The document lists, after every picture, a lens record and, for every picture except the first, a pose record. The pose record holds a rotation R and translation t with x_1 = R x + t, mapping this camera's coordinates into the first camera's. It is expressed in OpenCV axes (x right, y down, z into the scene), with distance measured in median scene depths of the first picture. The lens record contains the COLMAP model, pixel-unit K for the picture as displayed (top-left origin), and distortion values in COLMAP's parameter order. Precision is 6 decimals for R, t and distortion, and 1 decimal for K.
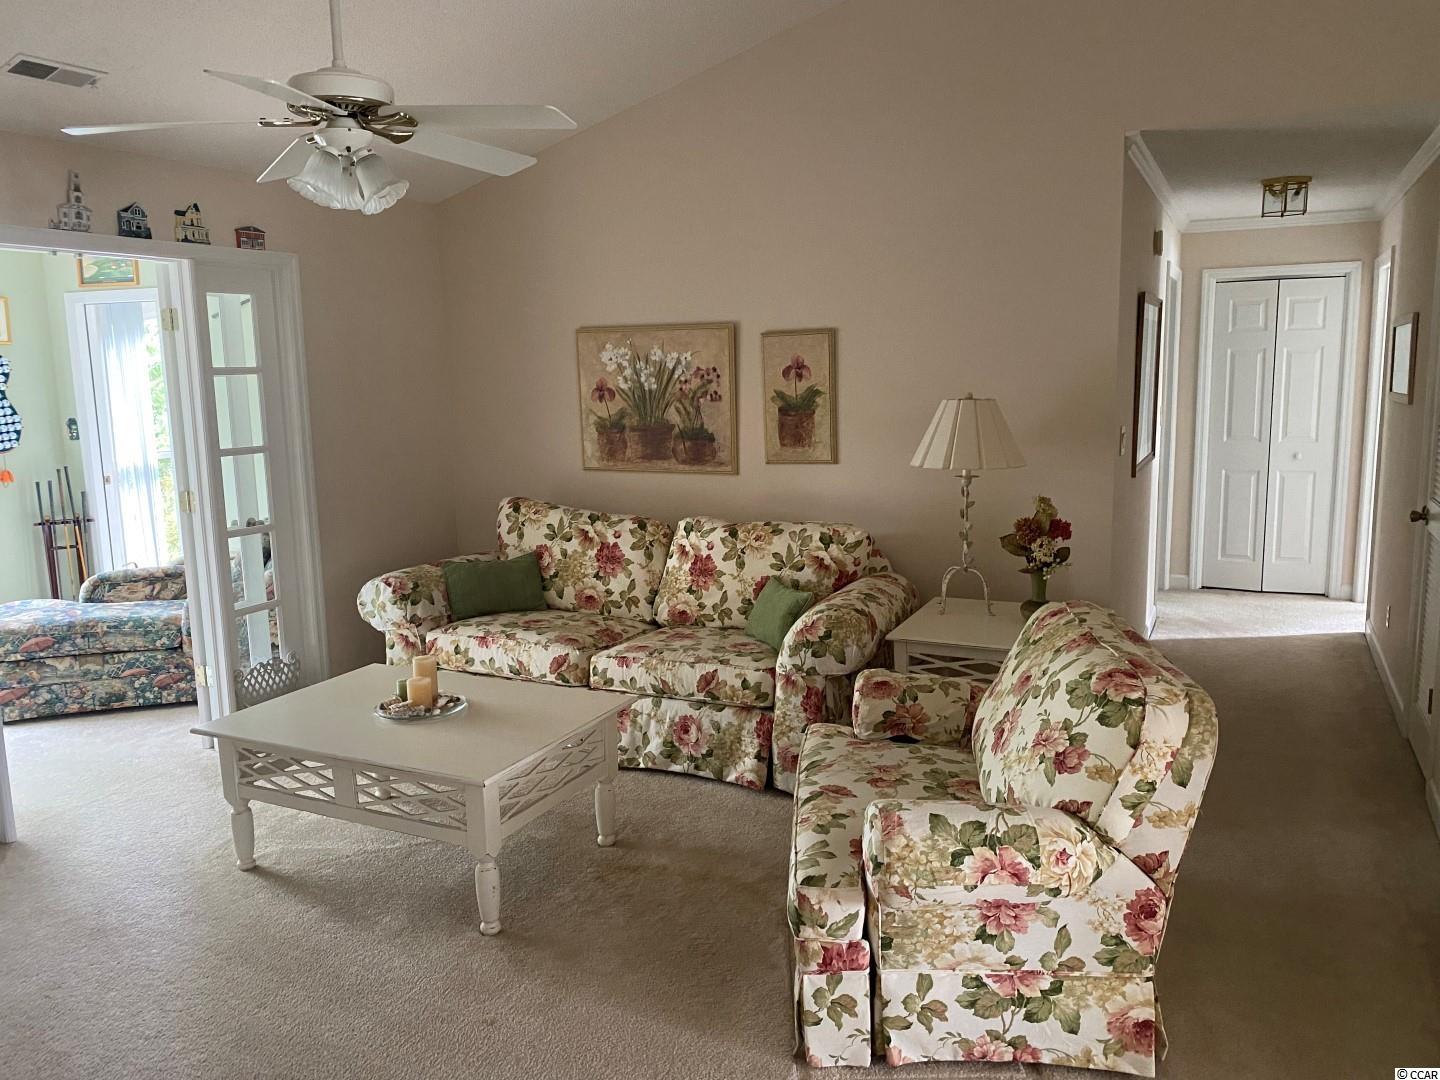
lens RADIAL K [[1114.5, 0, 721.8], [0, 1114.5, 527.0], [0, 0, 1]] dist [0.054300, -0.075470]
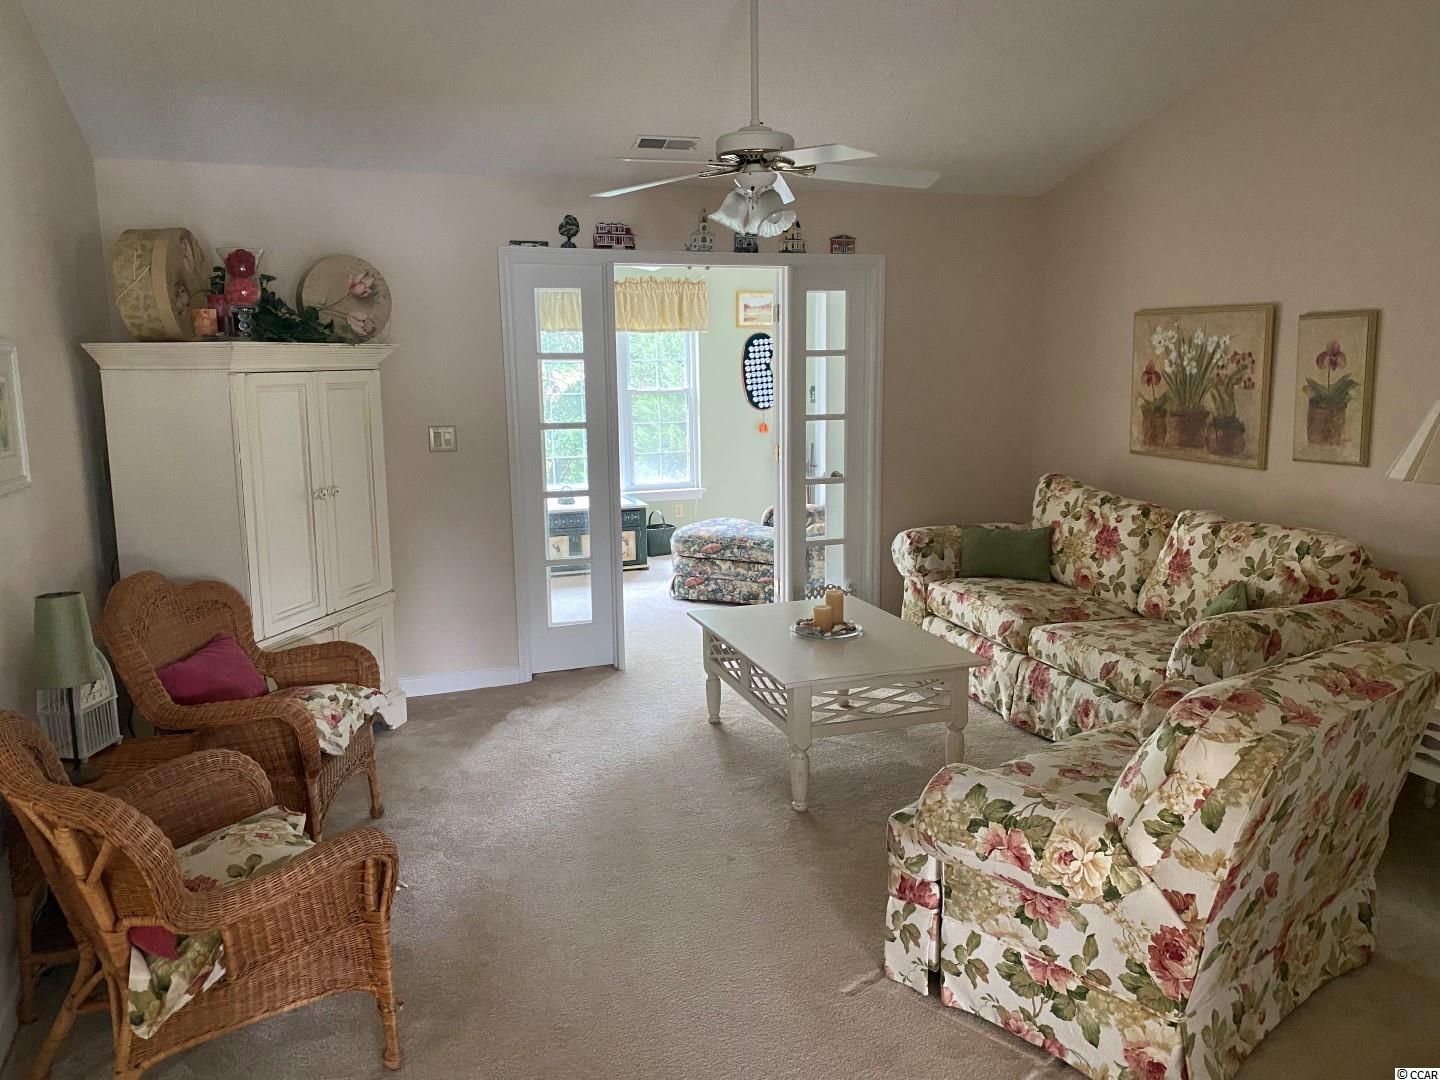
lens RADIAL K [[1114.5, 0, 697.0], [0, 1114.5, 526.1], [0, 0, 1]] dist [0.054300, -0.075470]
pose [[0.697942, 0.124178, -0.705306, 0.362496], [-0.105871, 0.991922, 0.069874, -0.017610], [0.708285, 0.025904, 0.705451, 0.022756]]
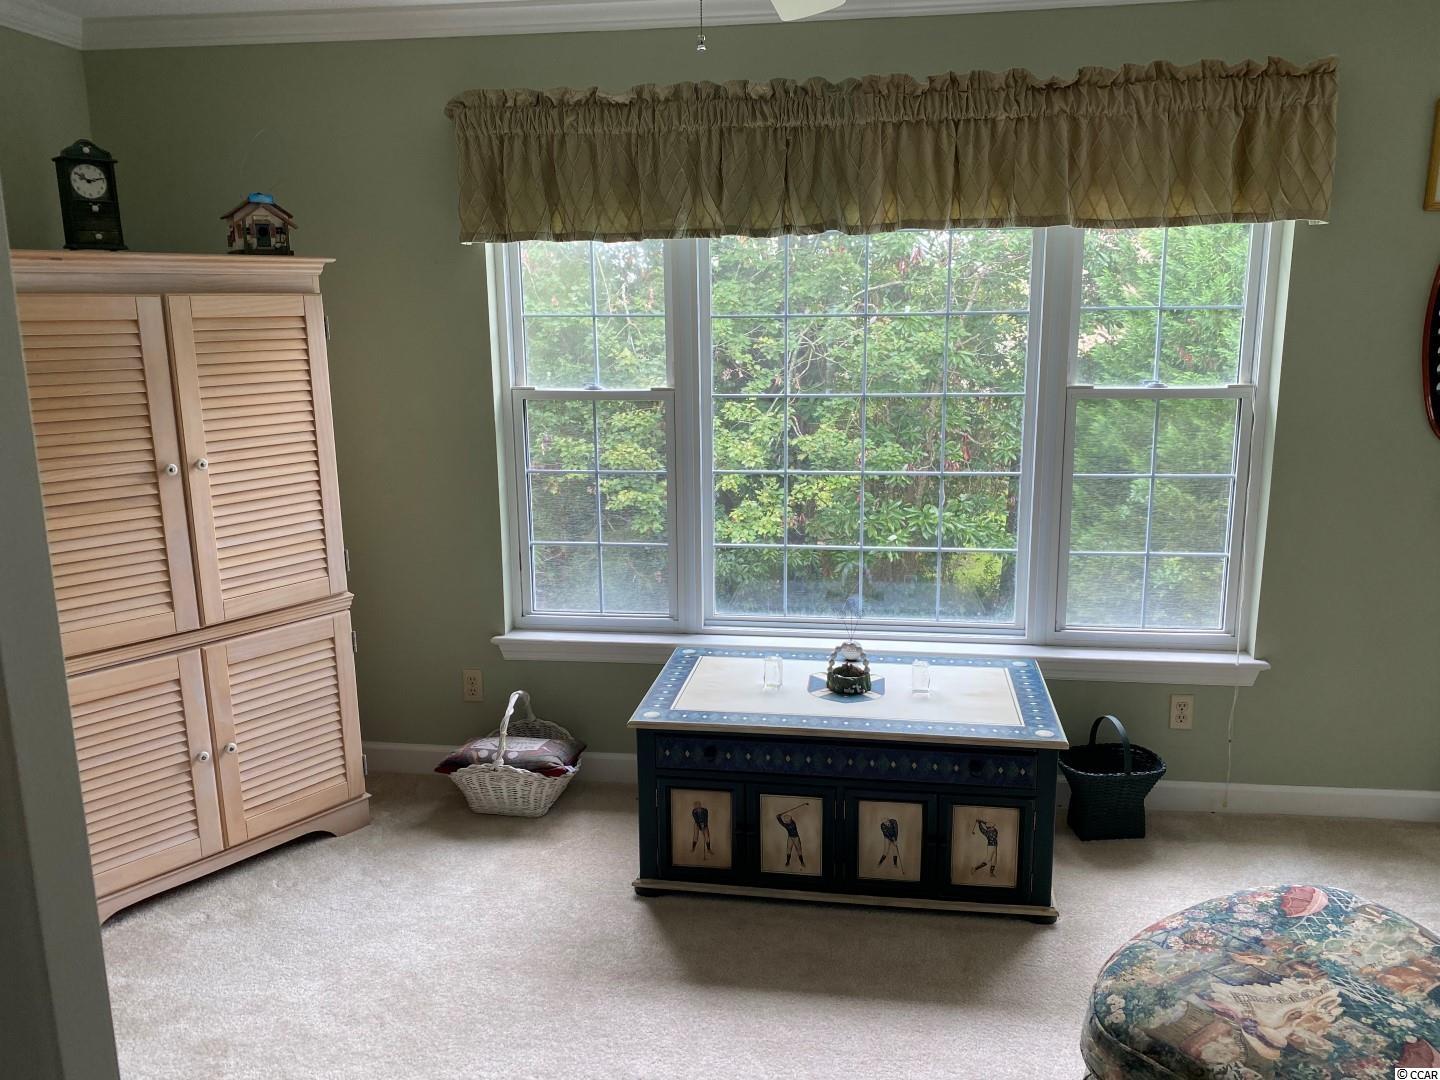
lens RADIAL K [[1114.5, 0, 718.3], [0, 1114.5, 543.9], [0, 0, 1]] dist [0.054300, -0.075470]
pose [[0.298201, 0.214229, -0.930152, -0.426451], [-0.136086, 0.974075, 0.180717, -0.099460], [0.944752, 0.072691, 0.319624, 0.802636]]
